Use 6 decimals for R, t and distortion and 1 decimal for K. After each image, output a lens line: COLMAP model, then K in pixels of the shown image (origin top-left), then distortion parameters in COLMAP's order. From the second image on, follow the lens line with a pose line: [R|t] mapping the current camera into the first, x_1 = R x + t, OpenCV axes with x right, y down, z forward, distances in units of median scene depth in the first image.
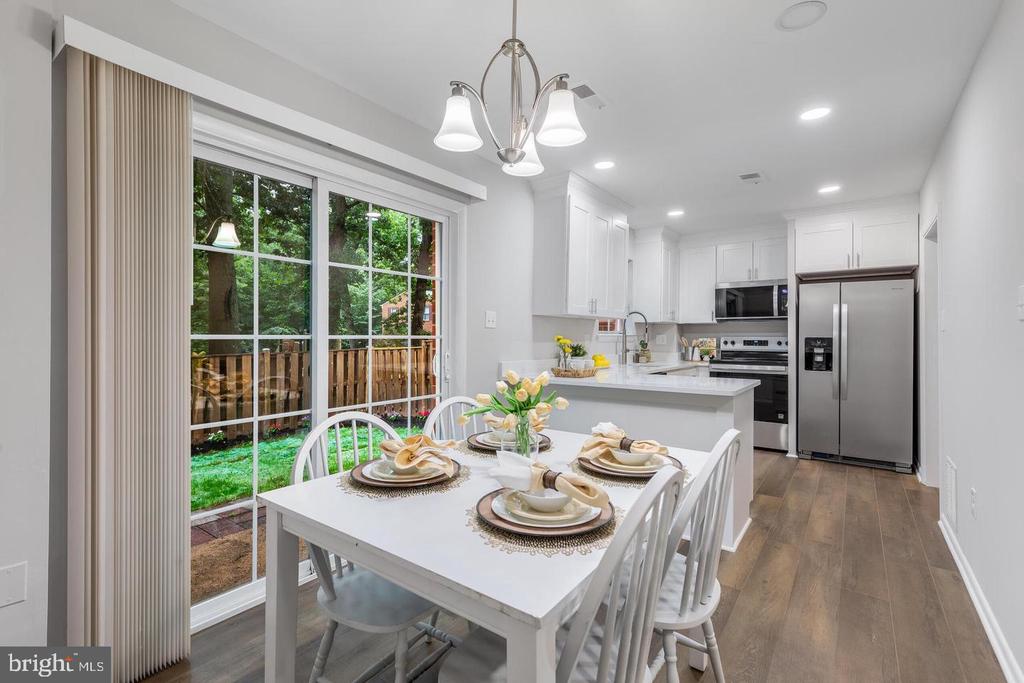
lens RADIAL K [[463.9, 0, 511.9], [0, 463.9, 336.8], [0, 0, 1]] dist [0.011007, 0.000246]
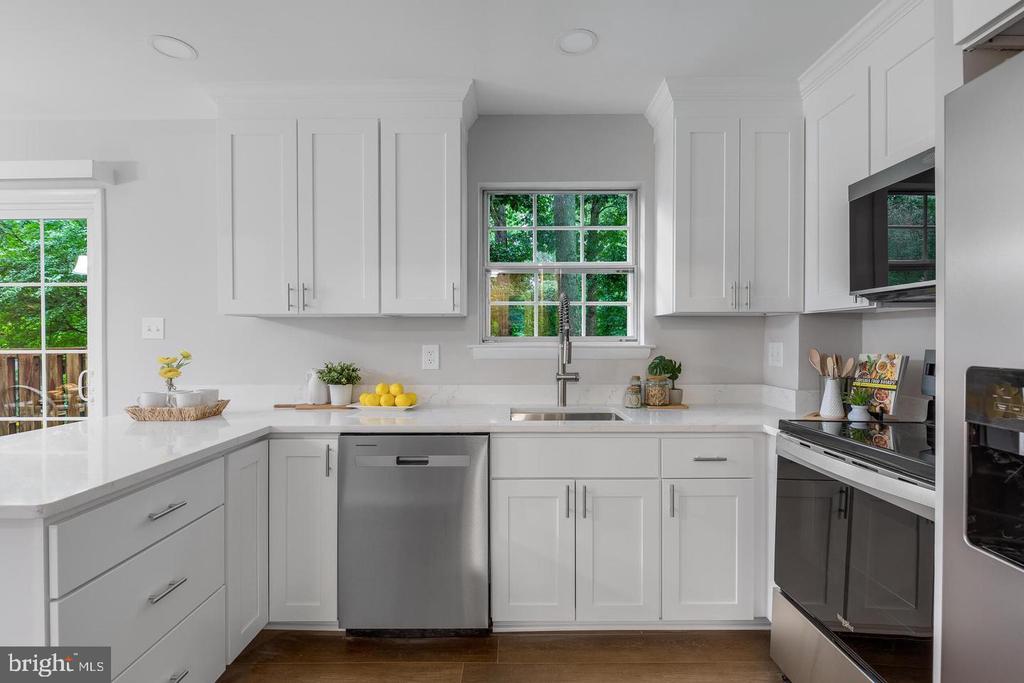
lens RADIAL K [[475.9, 0, 512.0], [0, 475.9, 341.5], [0, 0, 1]] dist [-0.002613, -0.000129]
pose [[0.586018, -0.000981, -0.810297, 0.687034], [0.006711, 0.999971, 0.003644, -0.011017], [0.810270, -0.007573, 0.586008, 0.747254]]
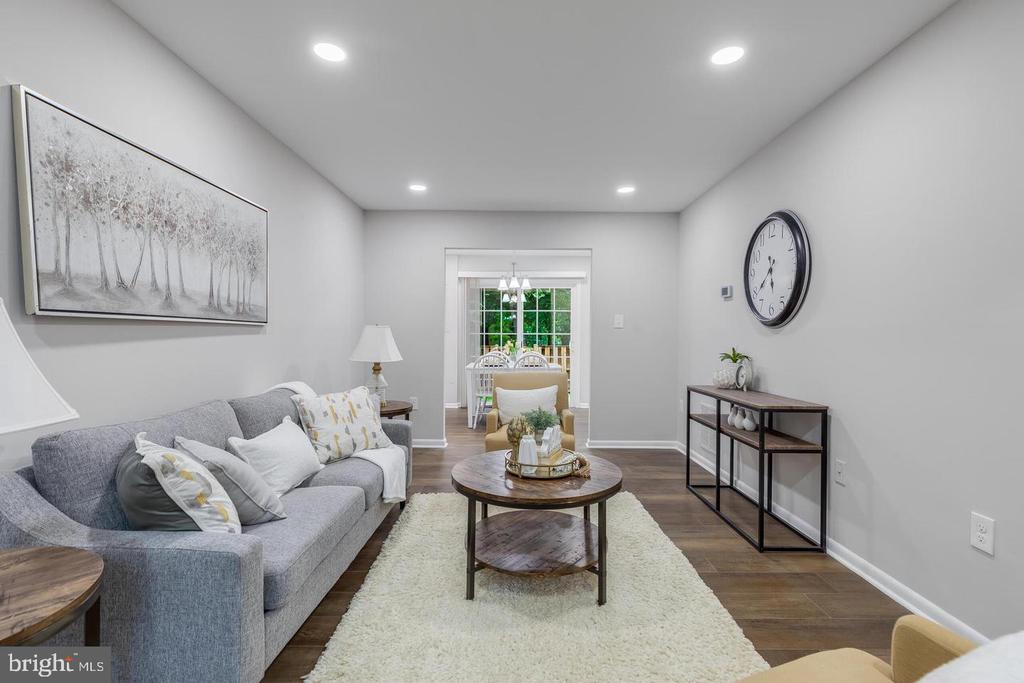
lens RADIAL K [[463.9, 0, 511.9], [0, 463.9, 336.8], [0, 0, 1]] dist [0.011007, 0.000246]
pose [[0.595860, -0.002311, -0.803085, 1.120536], [0.002449, 0.999996, -0.001060, 0.013296], [0.803085, -0.001335, 0.595863, -0.503097]]
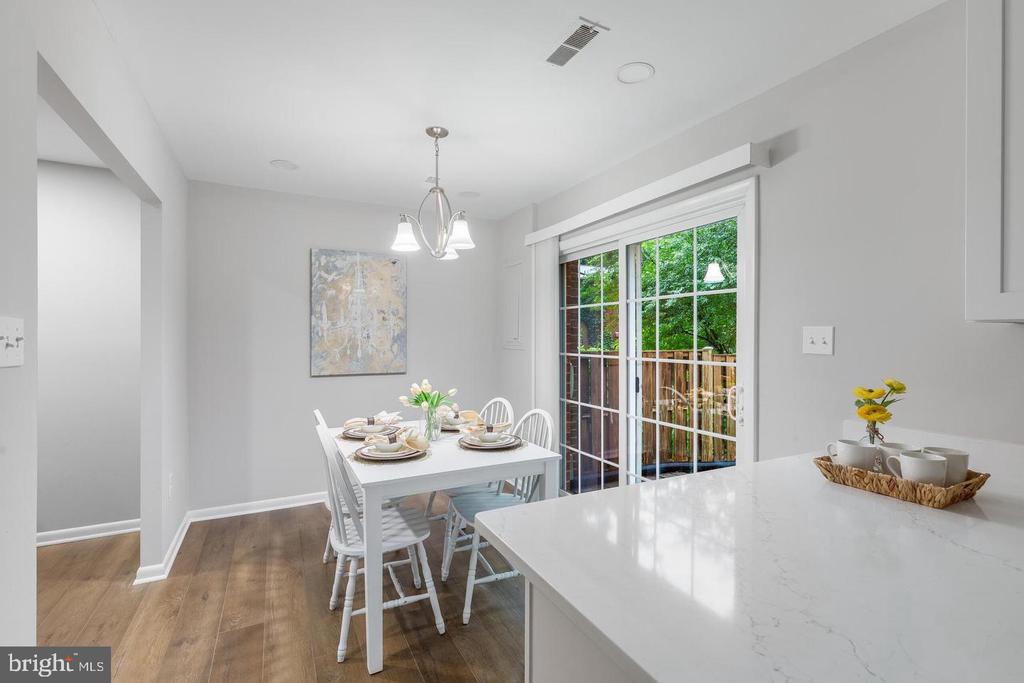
lens RADIAL K [[463.9, 0, 511.9], [0, 463.9, 336.8], [0, 0, 1]] dist [0.011007, 0.000246]
pose [[-0.441656, -0.007321, -0.897155, 0.474030], [-0.005224, 0.999971, -0.005589, -0.027131], [0.897169, 0.002218, -0.441681, 0.669911]]
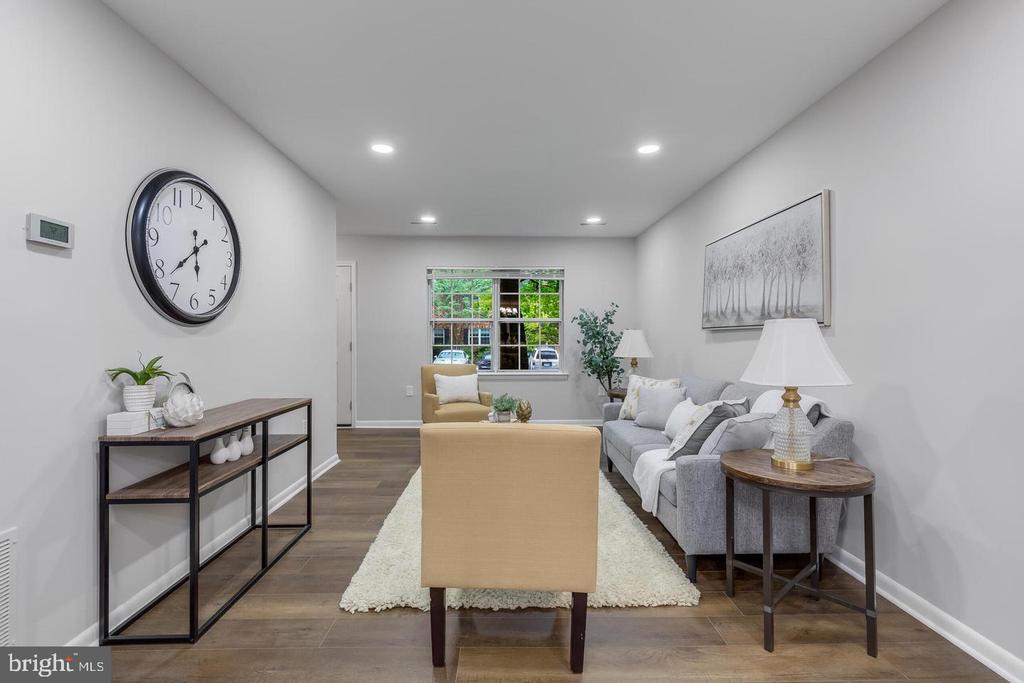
lens RADIAL K [[463.9, 0, 511.9], [0, 463.9, 336.8], [0, 0, 1]] dist [0.011007, 0.000246]
pose [[-0.615061, -0.001467, 0.788478, 0.173592], [-0.004777, 0.999987, -0.001866, 0.011715], [-0.788465, -0.004915, -0.615060, 0.251923]]
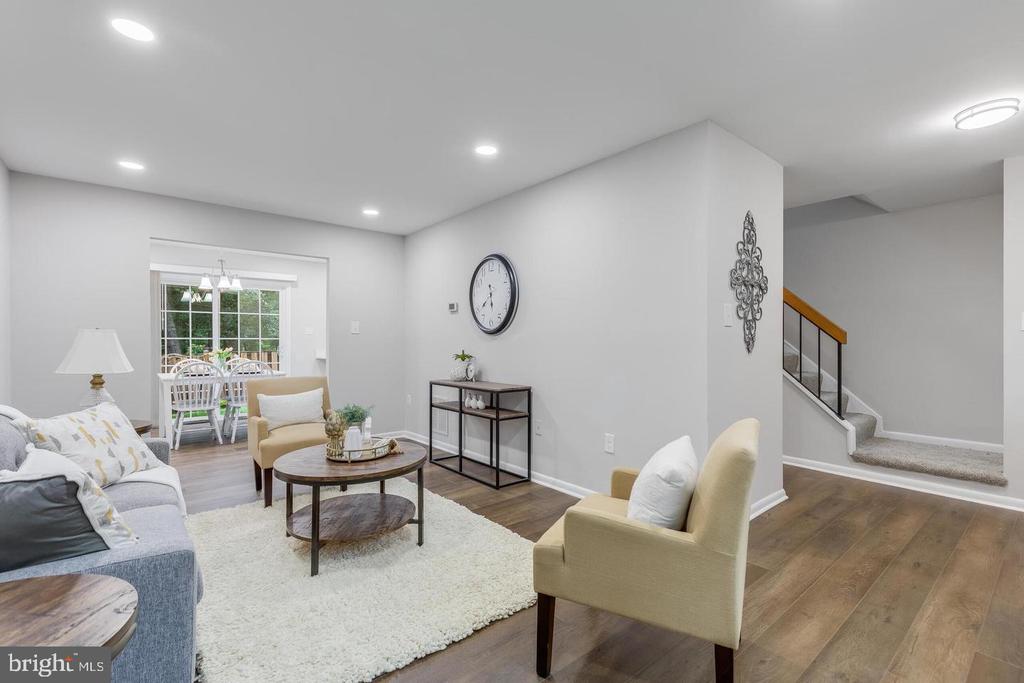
lens RADIAL K [[463.9, 0, 511.9], [0, 463.9, 336.8], [0, 0, 1]] dist [0.011007, 0.000246]
pose [[0.972242, -0.006574, -0.233885, 1.064540], [0.004971, 0.999960, -0.007443, 0.010802], [0.233925, 0.006074, 0.972236, -0.714224]]
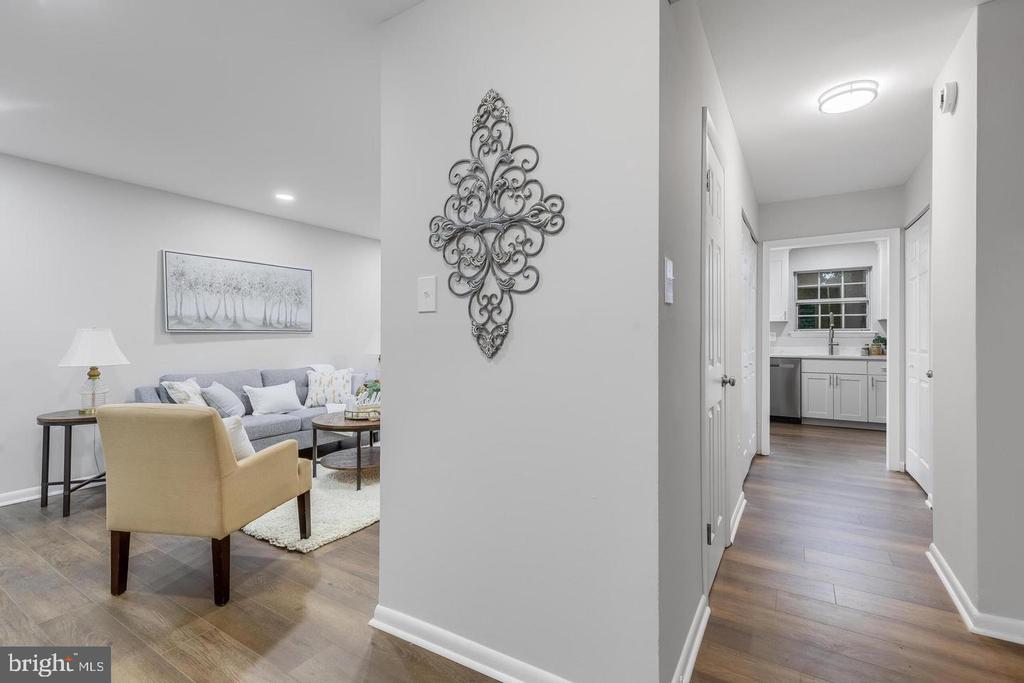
lens RADIAL K [[463.9, 0, 511.9], [0, 463.9, 336.8], [0, 0, 1]] dist [0.011007, 0.000246]
pose [[0.079506, -0.004262, -0.996825, 1.620346], [0.003610, 0.999986, -0.003987, 0.012521], [0.996828, -0.003282, 0.079520, 0.029351]]
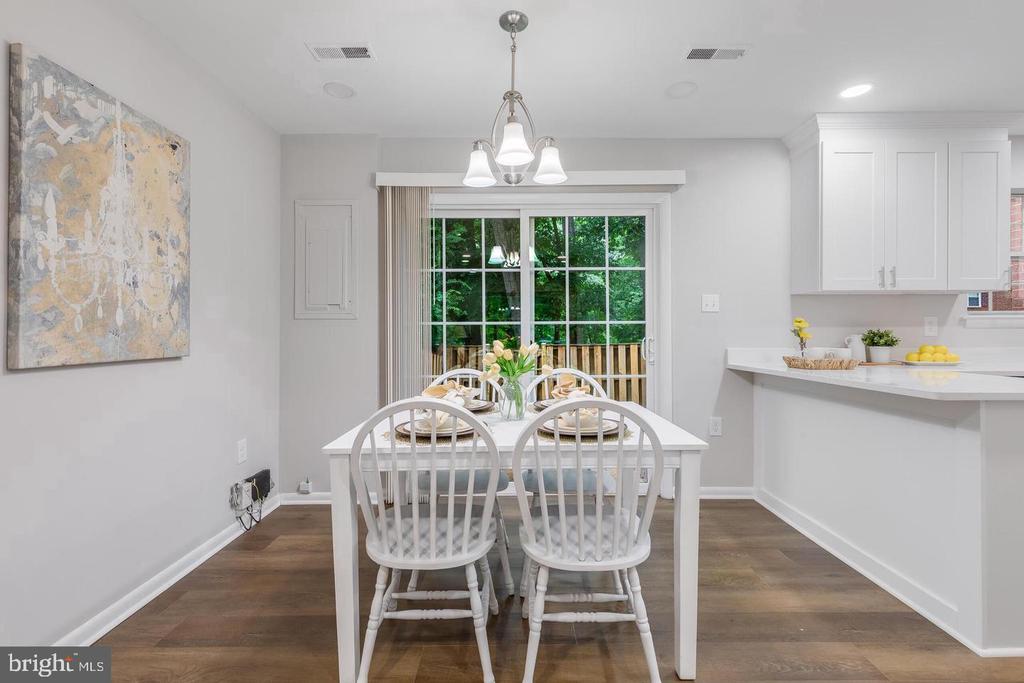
lens RADIAL K [[468.2, 0, 509.8], [0, 468.2, 327.2], [0, 0, 1]] dist [-0.001848, -0.000292]
pose [[0.592895, -0.015986, -0.805121, 0.353291], [0.006253, 0.999864, -0.015248, 0.017206], [0.805256, 0.004007, 0.592914, 0.072280]]
